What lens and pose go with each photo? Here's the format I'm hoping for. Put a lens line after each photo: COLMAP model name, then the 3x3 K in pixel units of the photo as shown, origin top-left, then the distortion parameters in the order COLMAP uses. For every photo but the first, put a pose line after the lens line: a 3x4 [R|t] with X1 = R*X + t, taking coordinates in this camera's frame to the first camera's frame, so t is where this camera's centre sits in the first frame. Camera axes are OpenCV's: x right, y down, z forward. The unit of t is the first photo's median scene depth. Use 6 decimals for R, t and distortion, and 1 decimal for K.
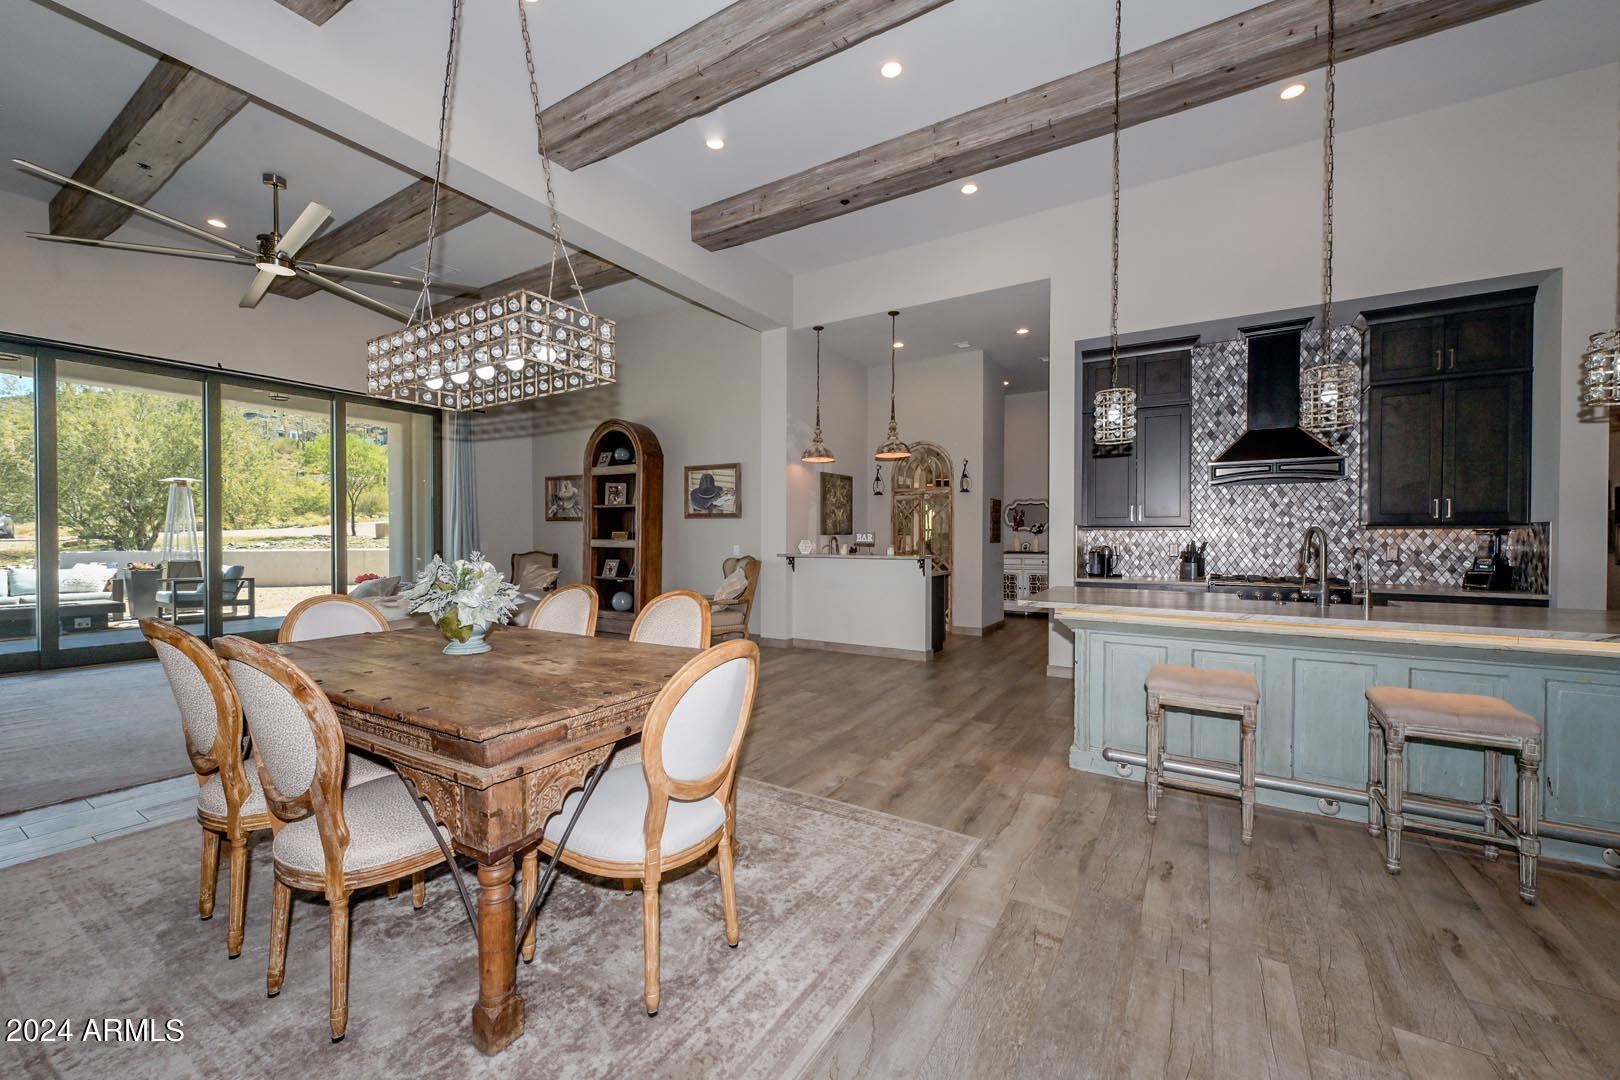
lens RADIAL K [[624.6, 0, 806.3], [0, 624.6, 542.7], [0, 0, 1]] dist [-0.000568, -0.000676]
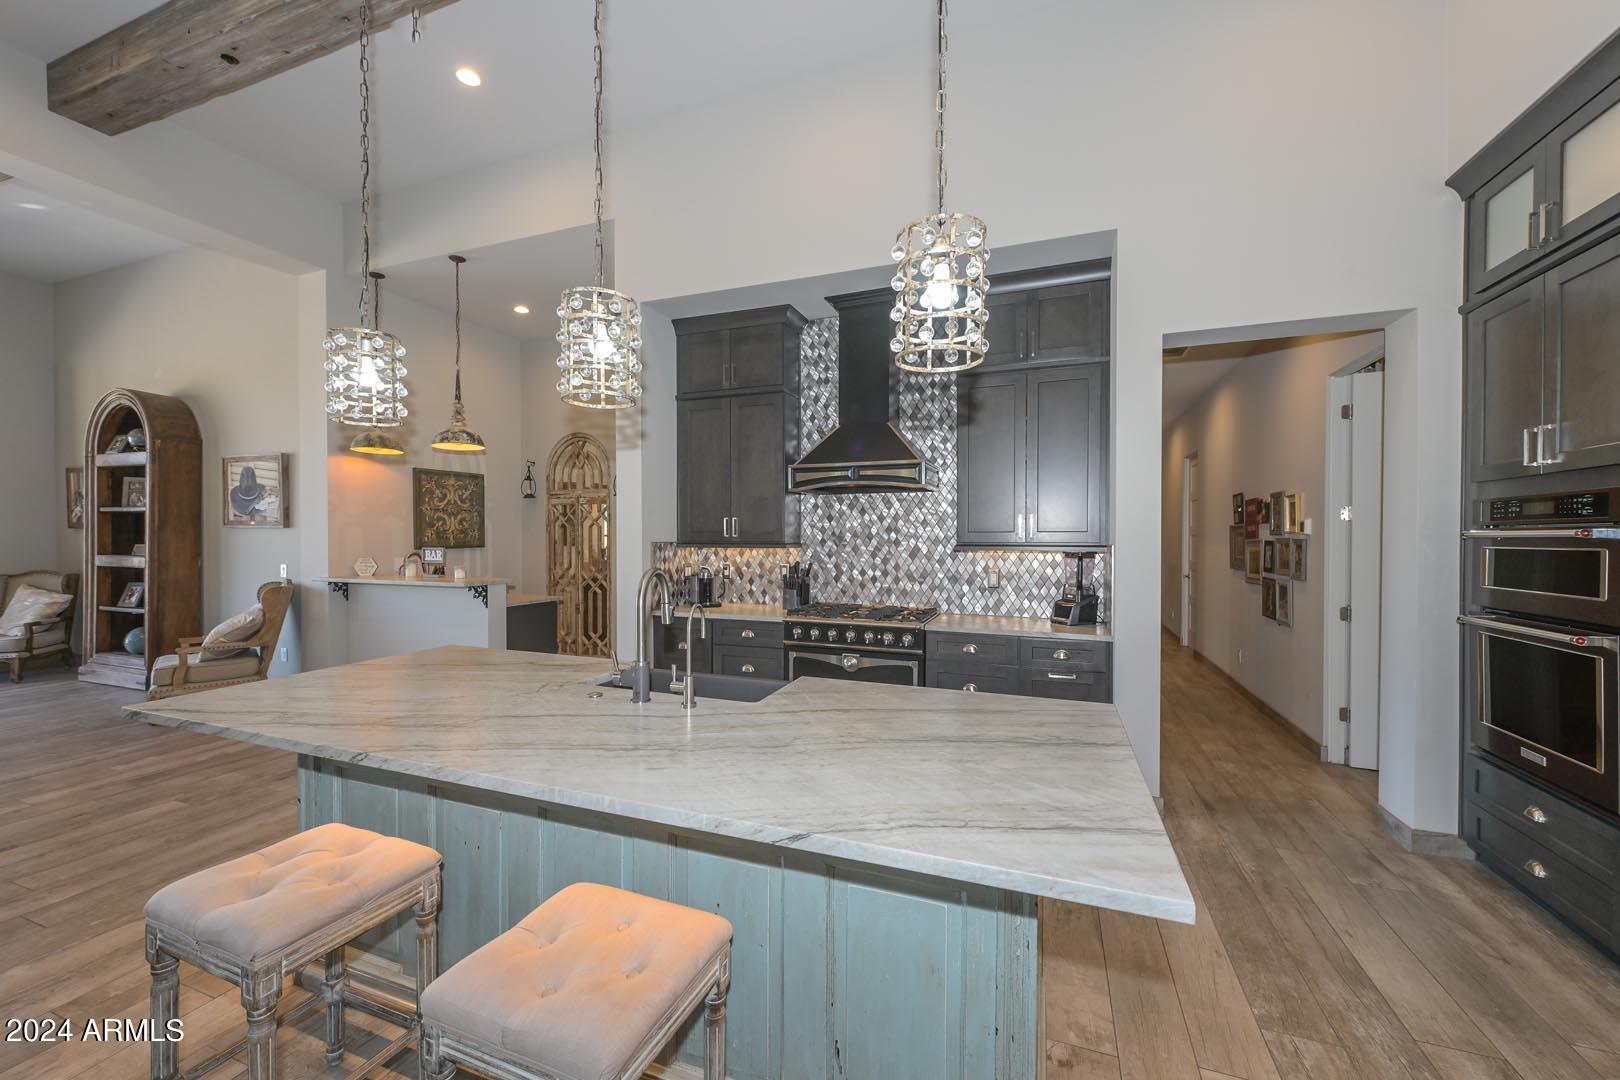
lens RADIAL K [[624.6, 0, 807.7], [0, 624.6, 539.2], [0, 0, 1]] dist [-0.000568, -0.000676]
pose [[0.980449, -0.001414, 0.196768, 0.350914], [0.002408, 0.999986, -0.004815, -0.020625], [-0.196758, 0.005195, 0.980438, 0.153785]]
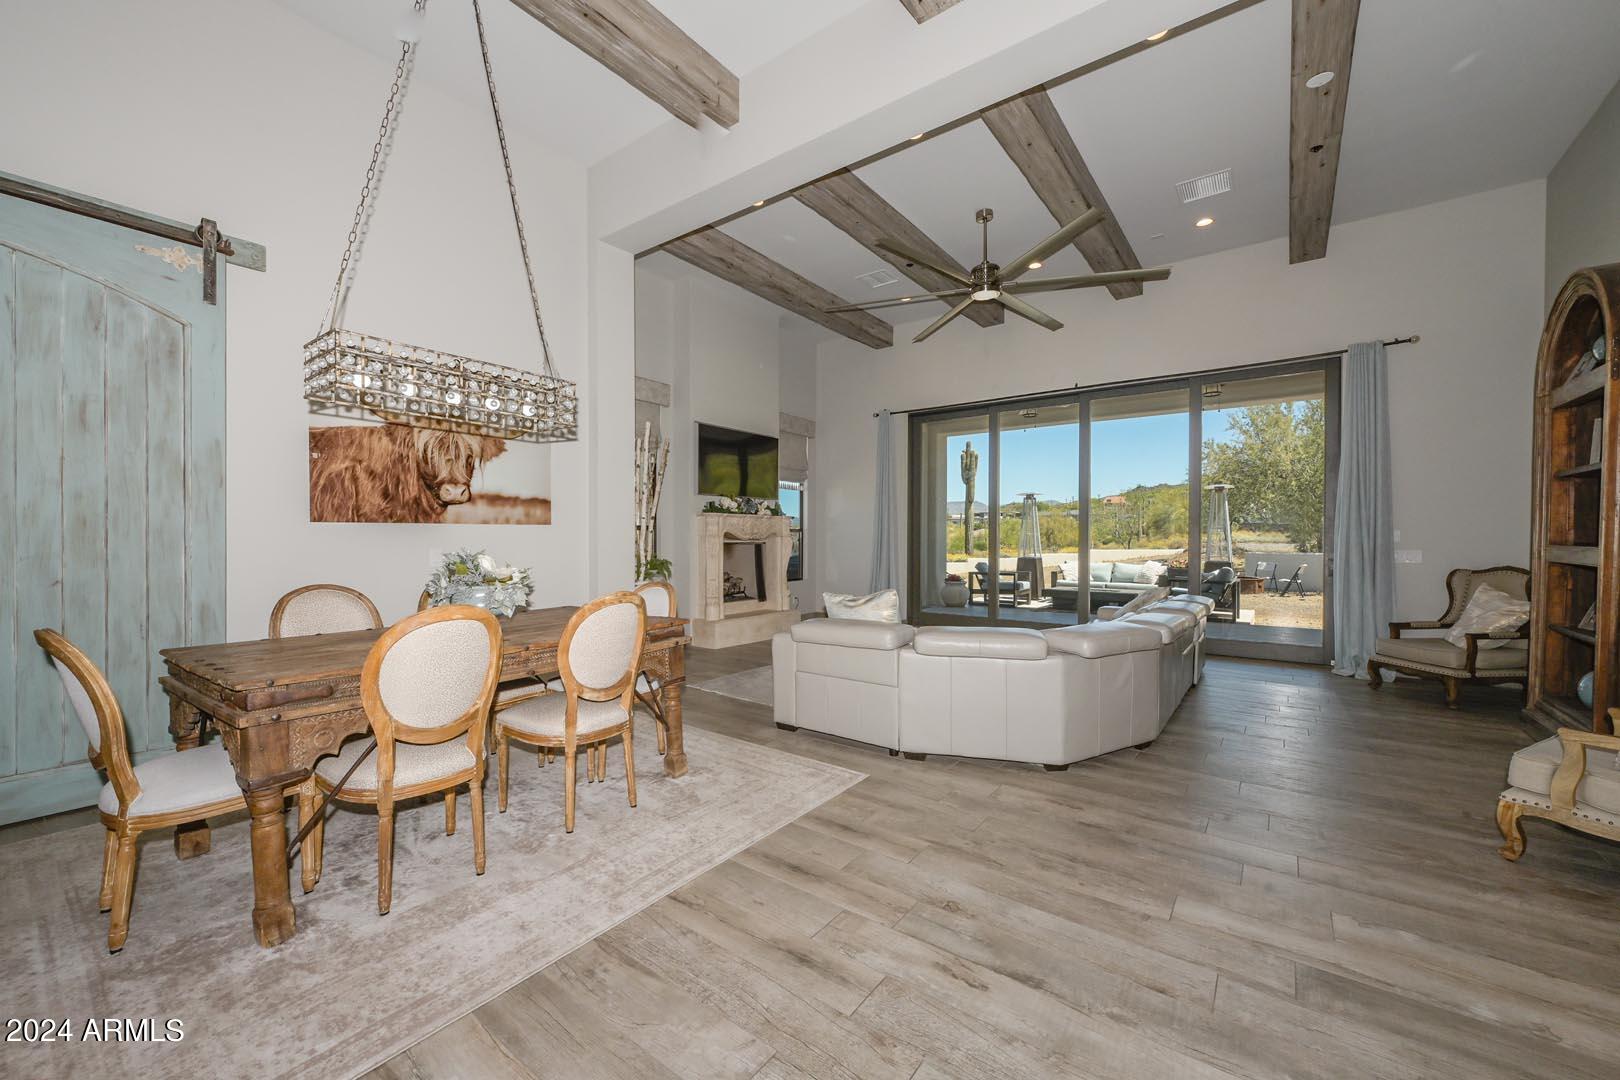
lens RADIAL K [[624.6, 0, 808.6], [0, 624.6, 542.3], [0, 0, 1]] dist [-0.000568, -0.000676]
pose [[-0.092083, 0.003992, -0.995743, 0.196653], [-0.014559, 0.999880, 0.005355, -0.003720], [0.995645, 0.014990, -0.092014, 0.544106]]
